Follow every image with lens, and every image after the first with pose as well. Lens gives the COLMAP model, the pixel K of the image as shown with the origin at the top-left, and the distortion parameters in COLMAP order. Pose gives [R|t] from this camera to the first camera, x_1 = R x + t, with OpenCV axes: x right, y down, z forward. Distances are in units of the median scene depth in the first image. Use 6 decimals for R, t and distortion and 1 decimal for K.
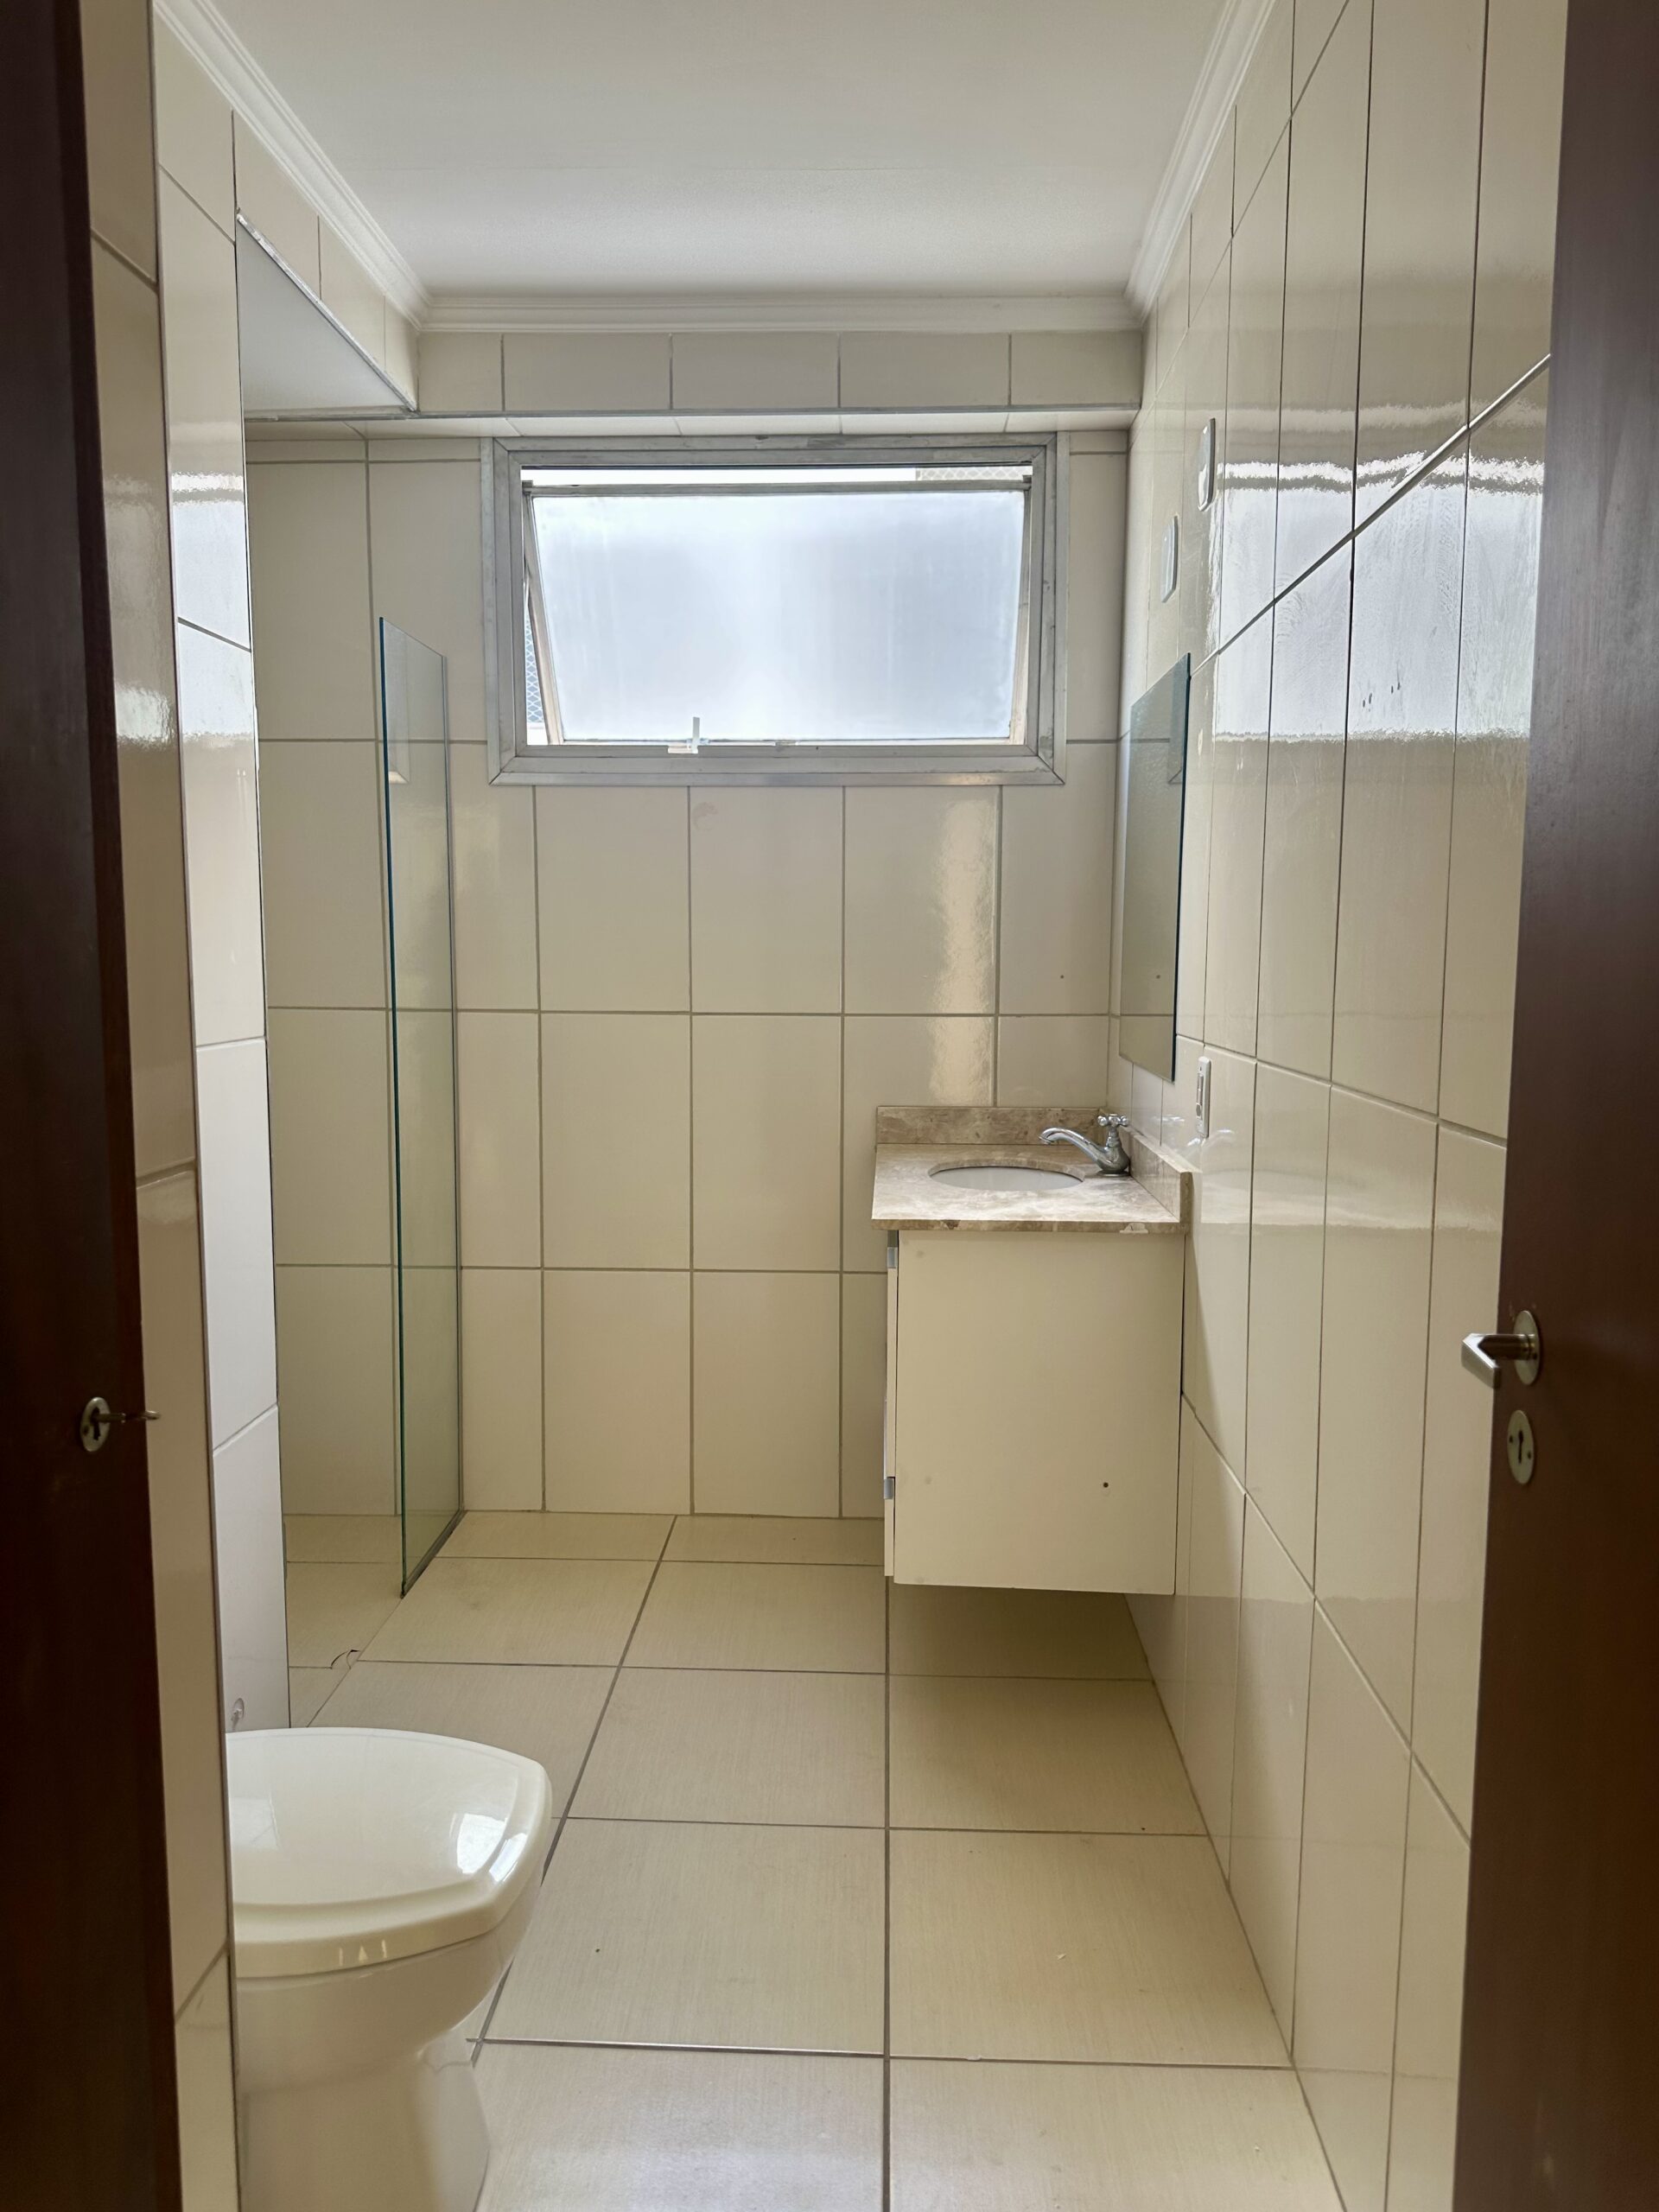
lens RADIAL K [[1578.5, 0, 834.8], [0, 1578.5, 1108.4], [0, 0, 1]] dist [0.036029, -0.037109]
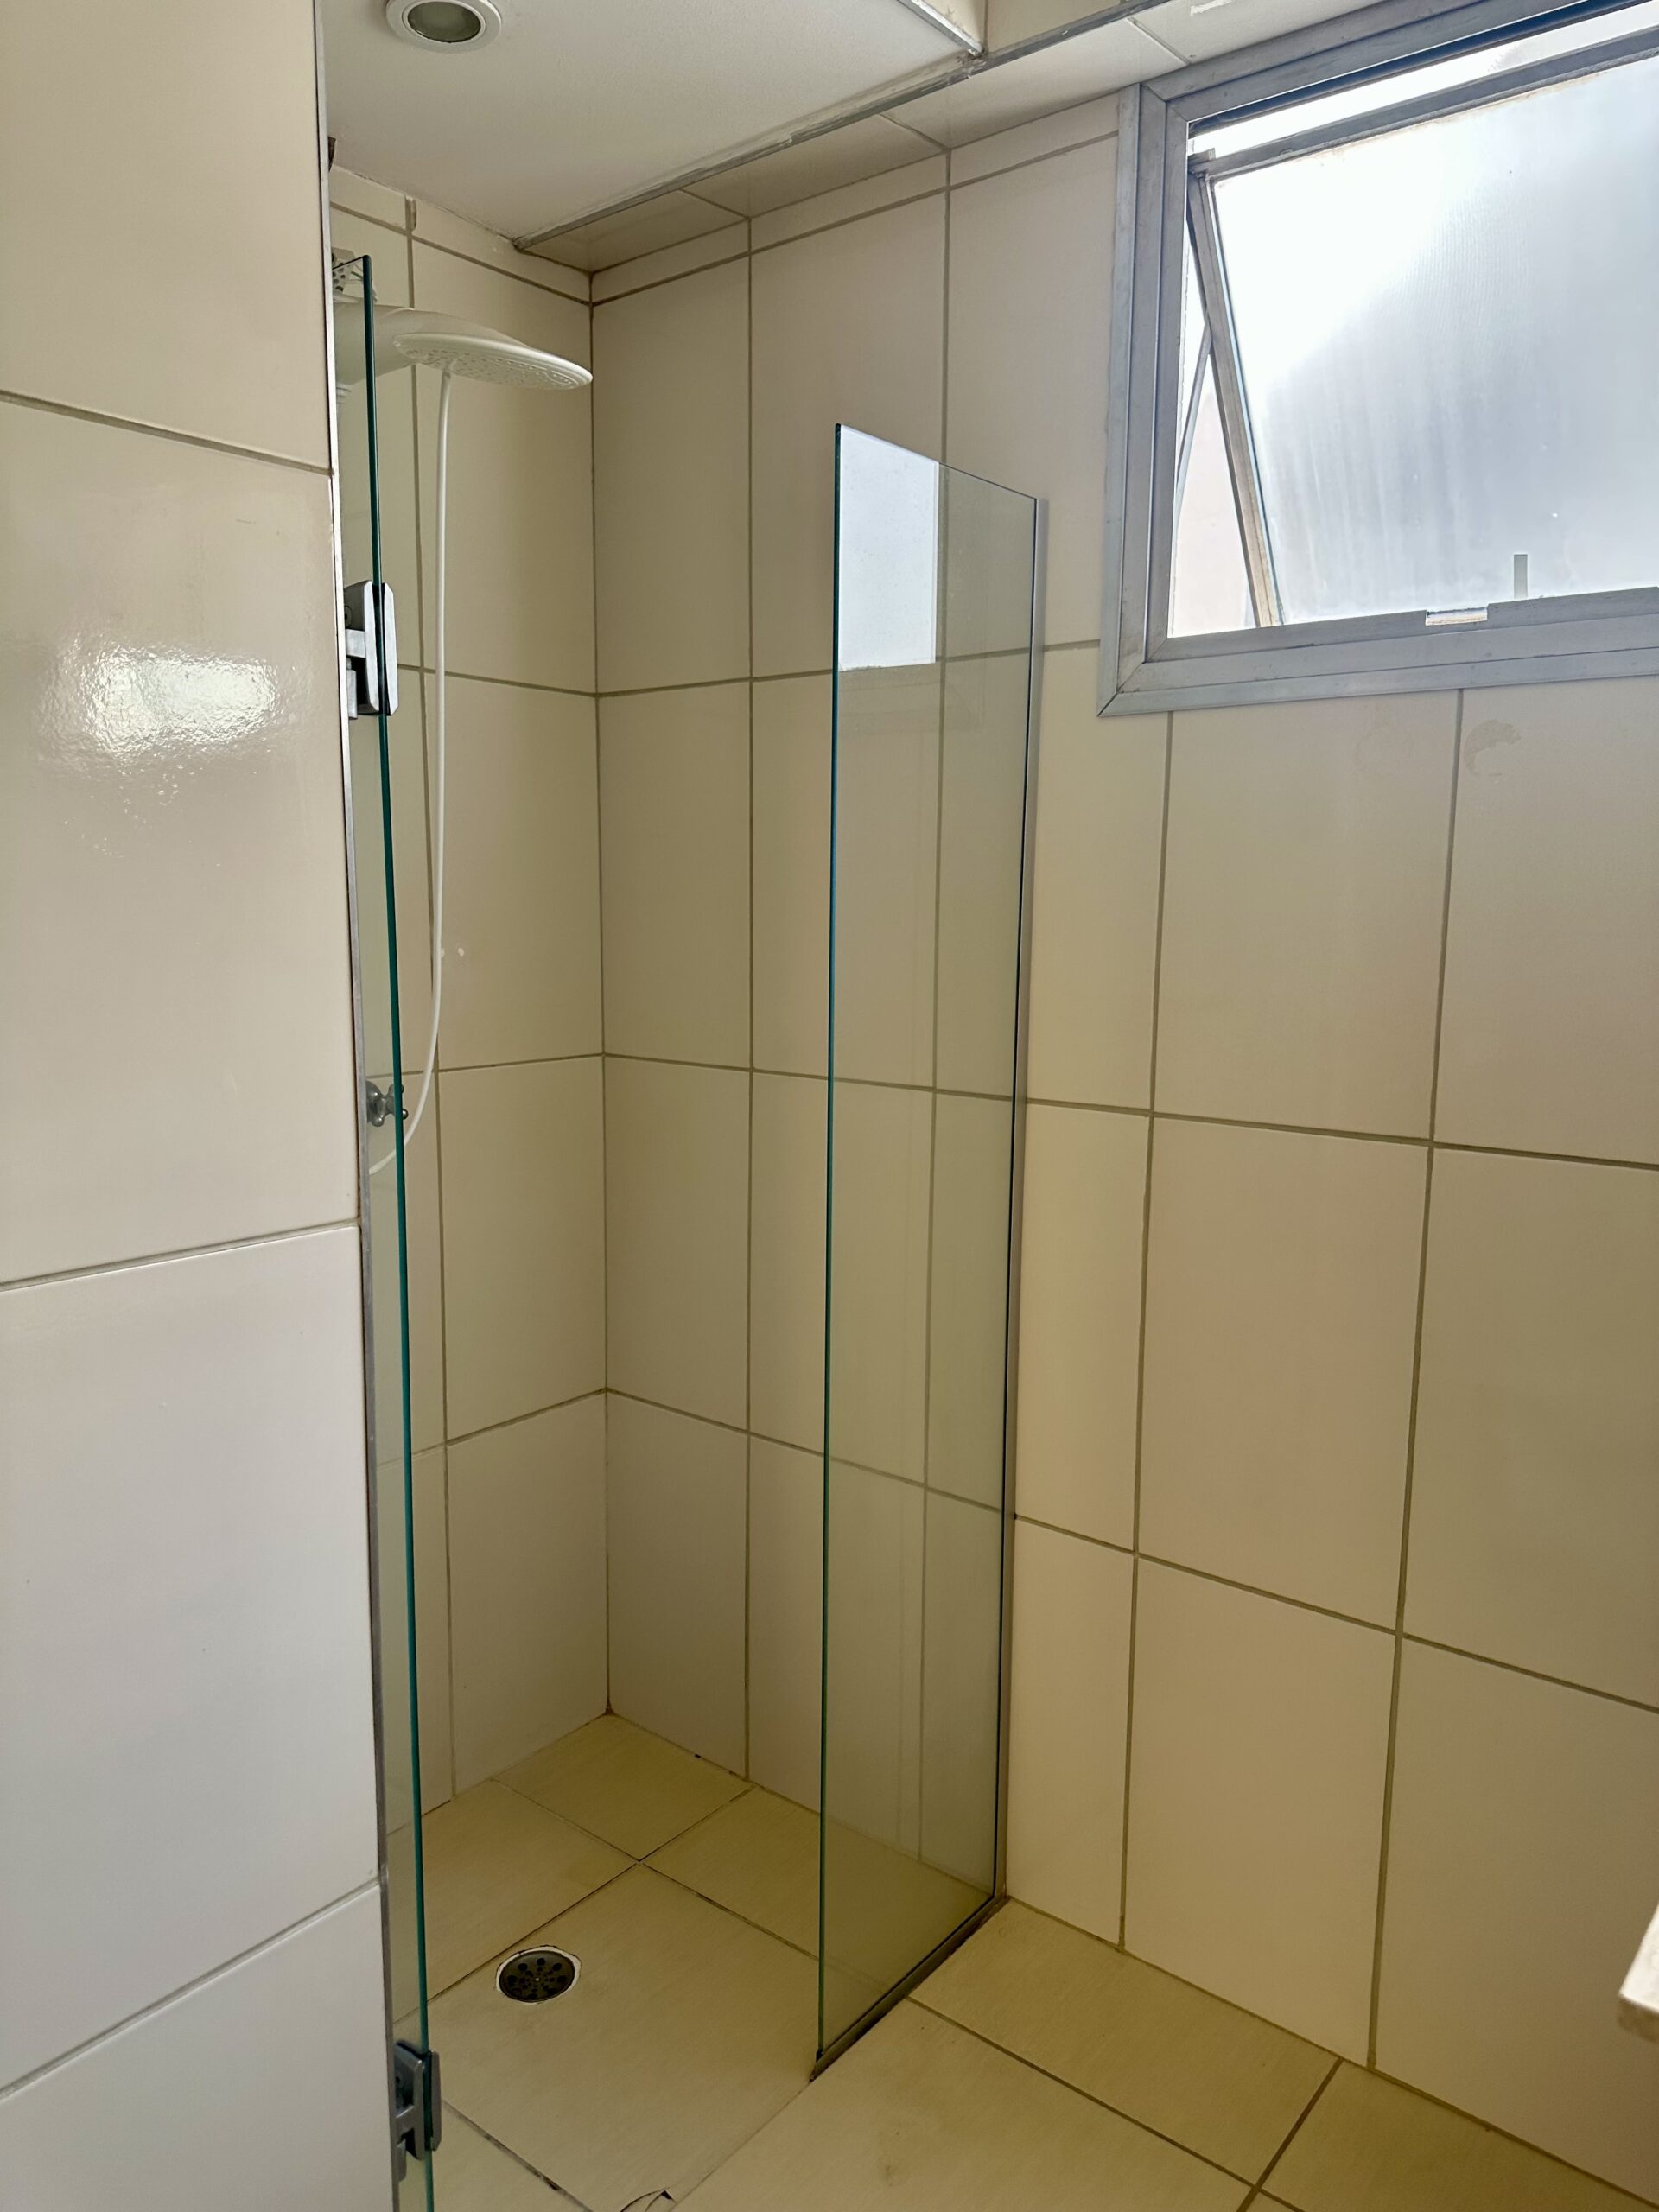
lens RADIAL K [[1578.5, 0, 826.4], [0, 1578.5, 1105.3], [0, 0, 1]] dist [0.036029, -0.037109]
pose [[0.803793, 0.084861, -0.588826, 0.056847], [-0.066733, 0.996389, 0.052503, -0.092970], [0.591155, -0.002907, 0.806553, 0.509162]]
